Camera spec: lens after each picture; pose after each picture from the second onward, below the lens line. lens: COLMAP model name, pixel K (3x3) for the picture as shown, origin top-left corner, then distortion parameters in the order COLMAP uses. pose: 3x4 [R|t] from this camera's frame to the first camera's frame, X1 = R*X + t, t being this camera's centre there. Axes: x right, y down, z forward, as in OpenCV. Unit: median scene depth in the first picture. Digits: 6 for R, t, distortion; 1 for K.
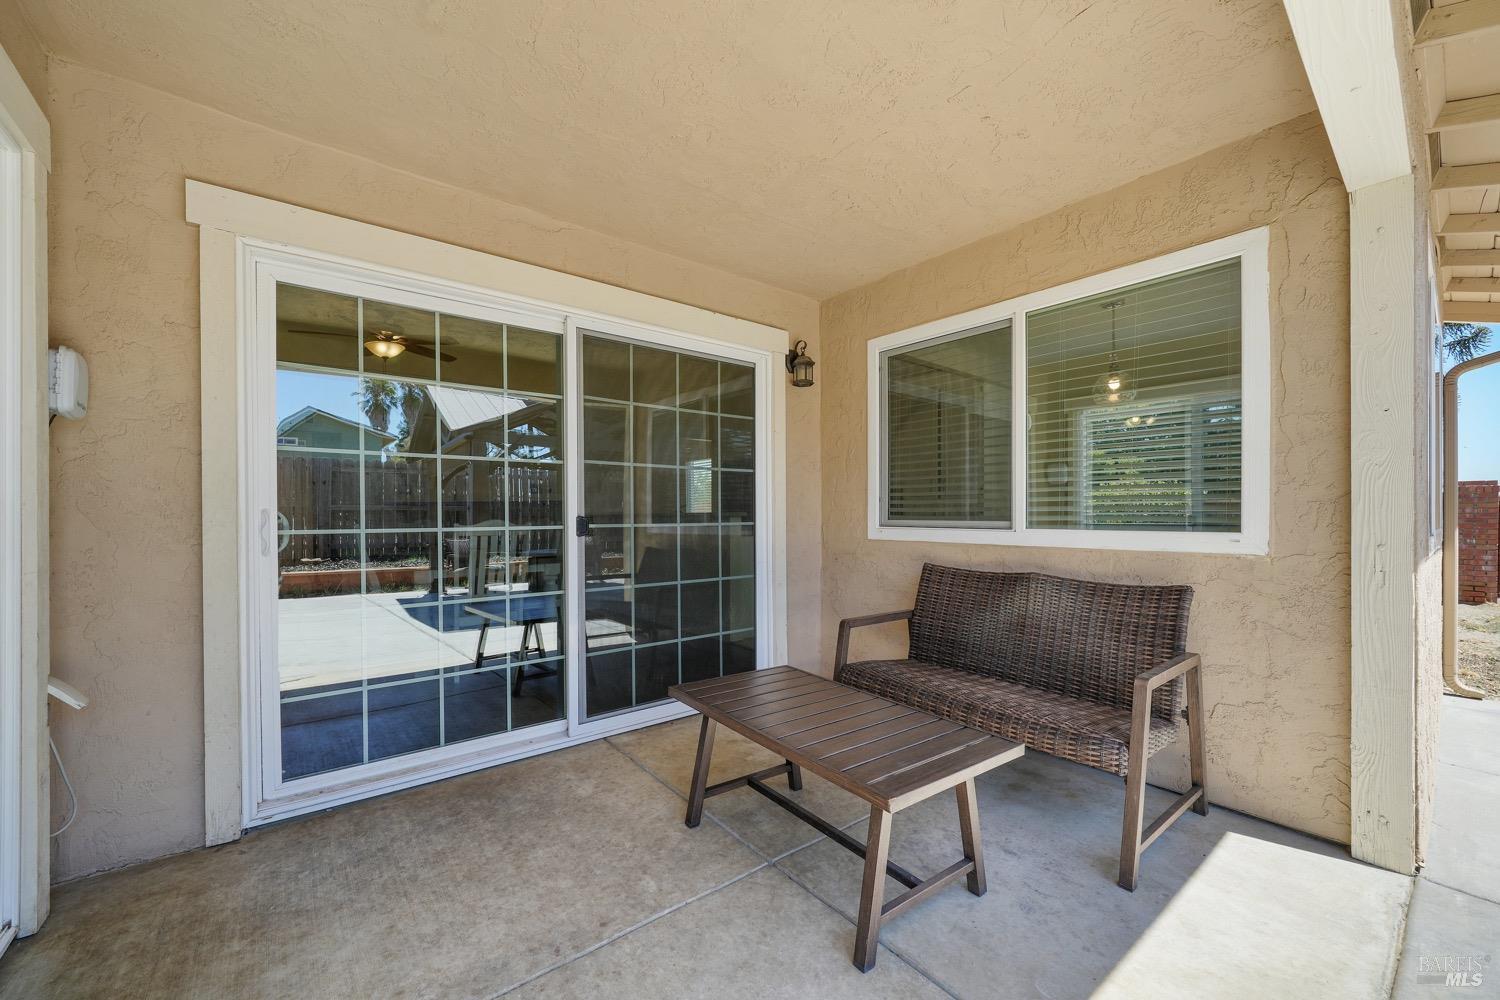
lens RADIAL K [[581.3, 0, 747.5], [0, 581.3, 514.8], [0, 0, 1]] dist [-0.009786, 0.001776]
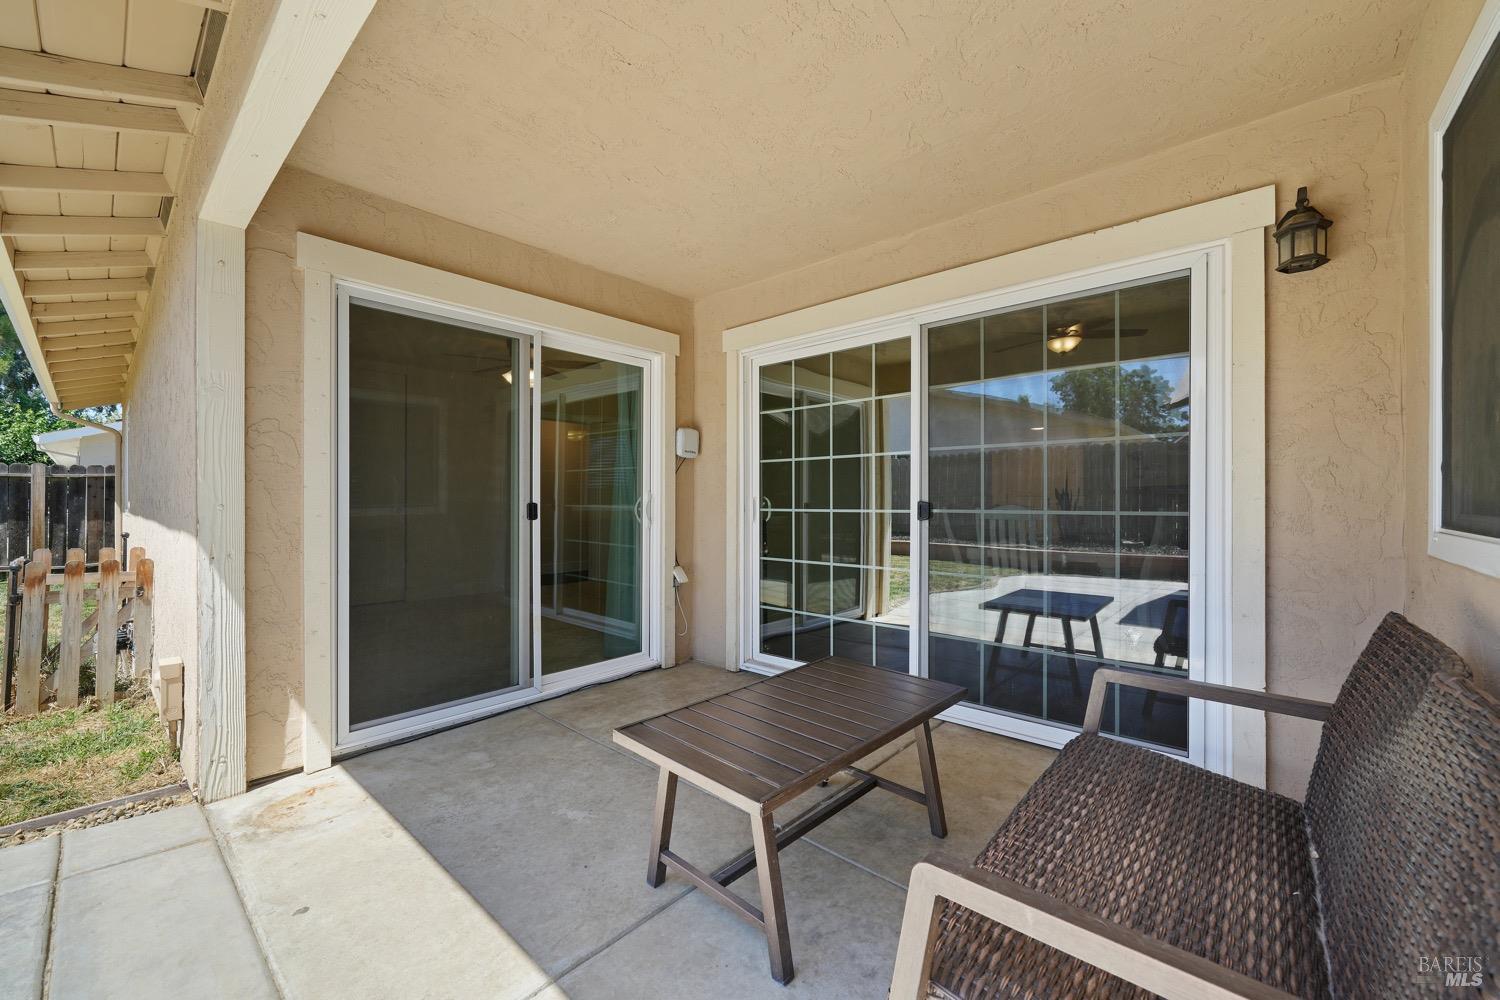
lens RADIAL K [[581.3, 0, 746.1], [0, 581.3, 496.9], [0, 0, 1]] dist [-0.009786, 0.001776]
pose [[0.182526, -0.001571, -0.983200, 0.700518], [0.001180, 0.999998, -0.001379, -0.004311], [0.983200, -0.000909, 0.182528, 0.487252]]
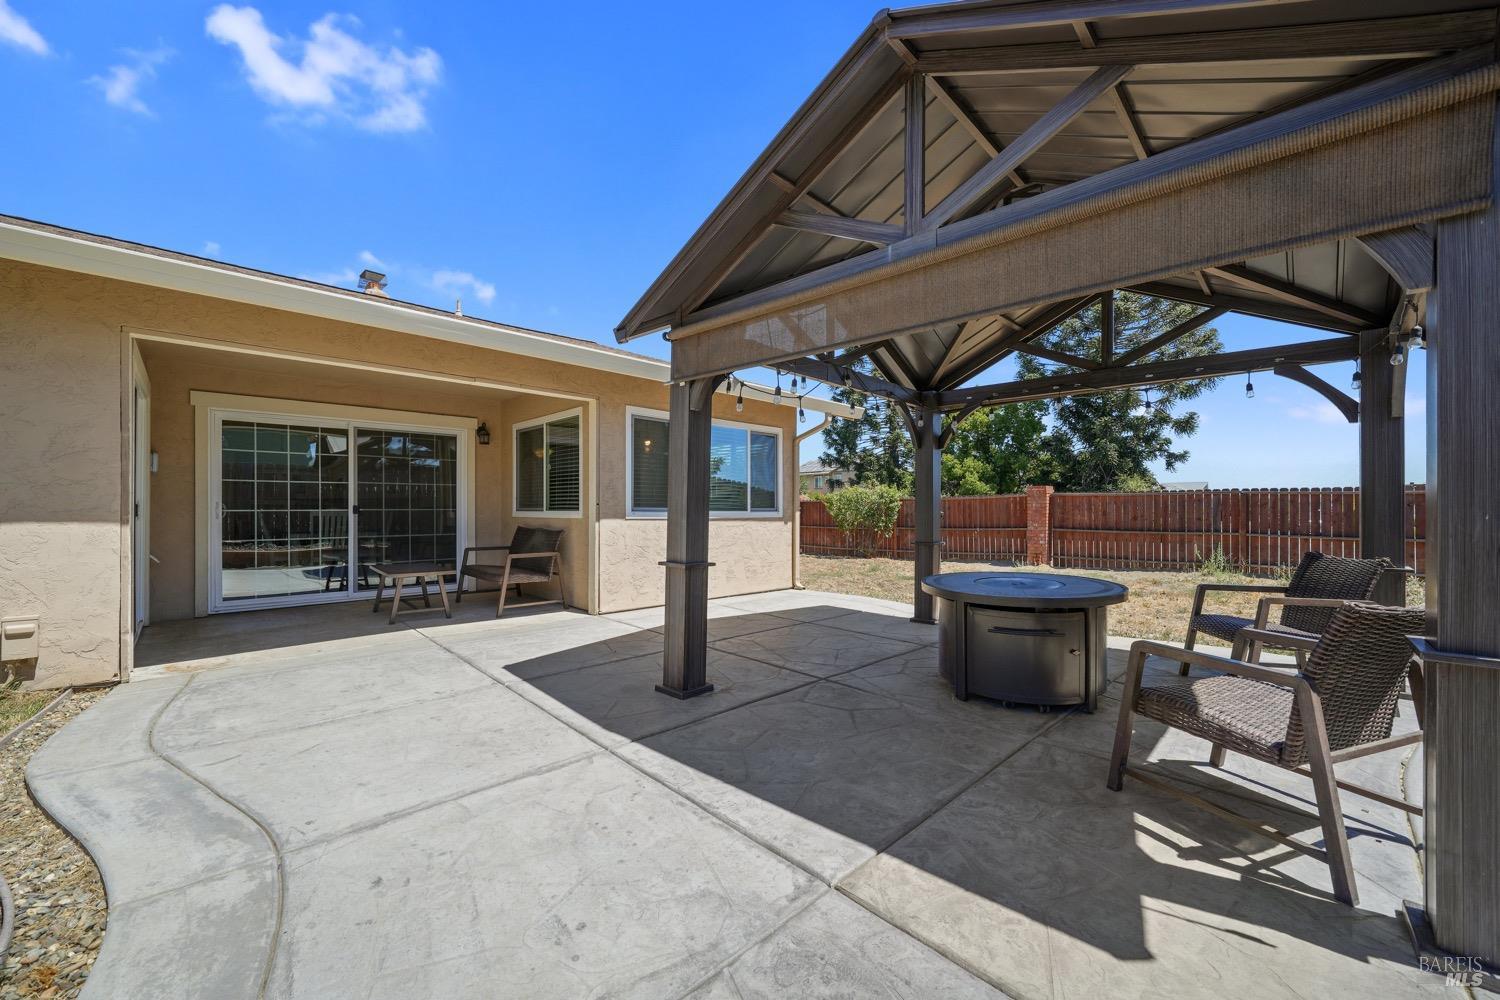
lens RADIAL K [[581.3, 0, 753.0], [0, 581.3, 499.6], [0, 0, 1]] dist [-0.009786, 0.001776]
pose [[0.996232, 0.001588, 0.086713, 1.146825], [-0.000209, 0.999873, -0.015909, 0.016509], [-0.086727, 0.015831, 0.996106, -1.529859]]
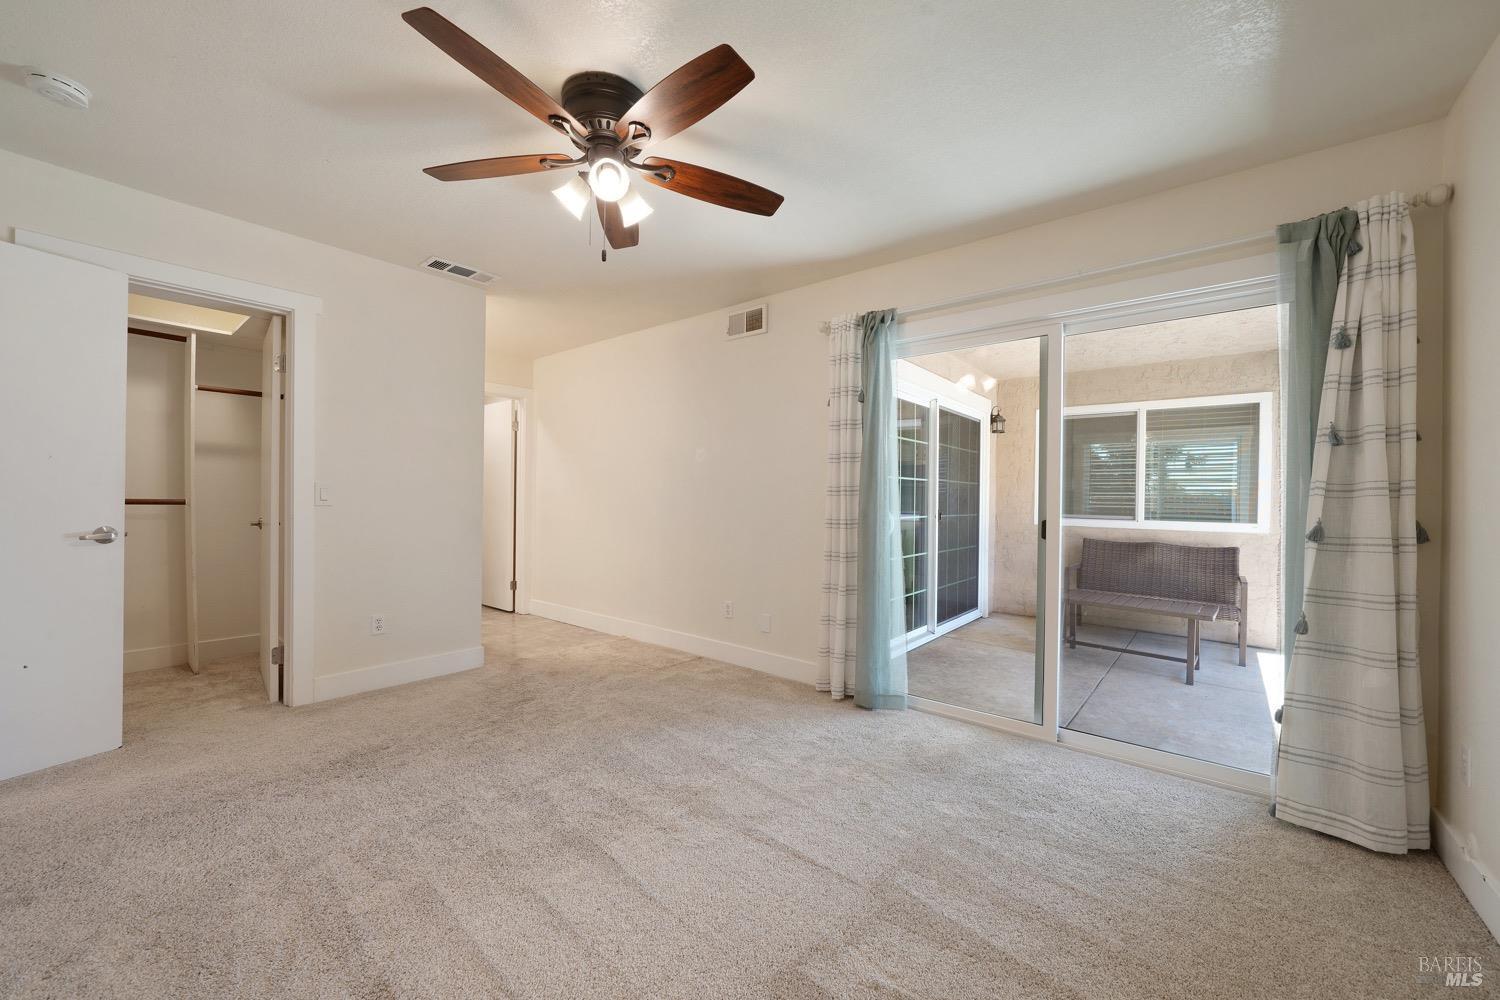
lens RADIAL K [[581.3, 0, 738.6], [0, 581.3, 493.9], [0, 0, 1]] dist [-0.009786, 0.001776]
pose [[0.976728, 0.021219, 0.213431, -1.278200], [-0.019590, 0.999761, -0.009744, -0.019148], [-0.213586, 0.005336, 0.976910, -0.616470]]
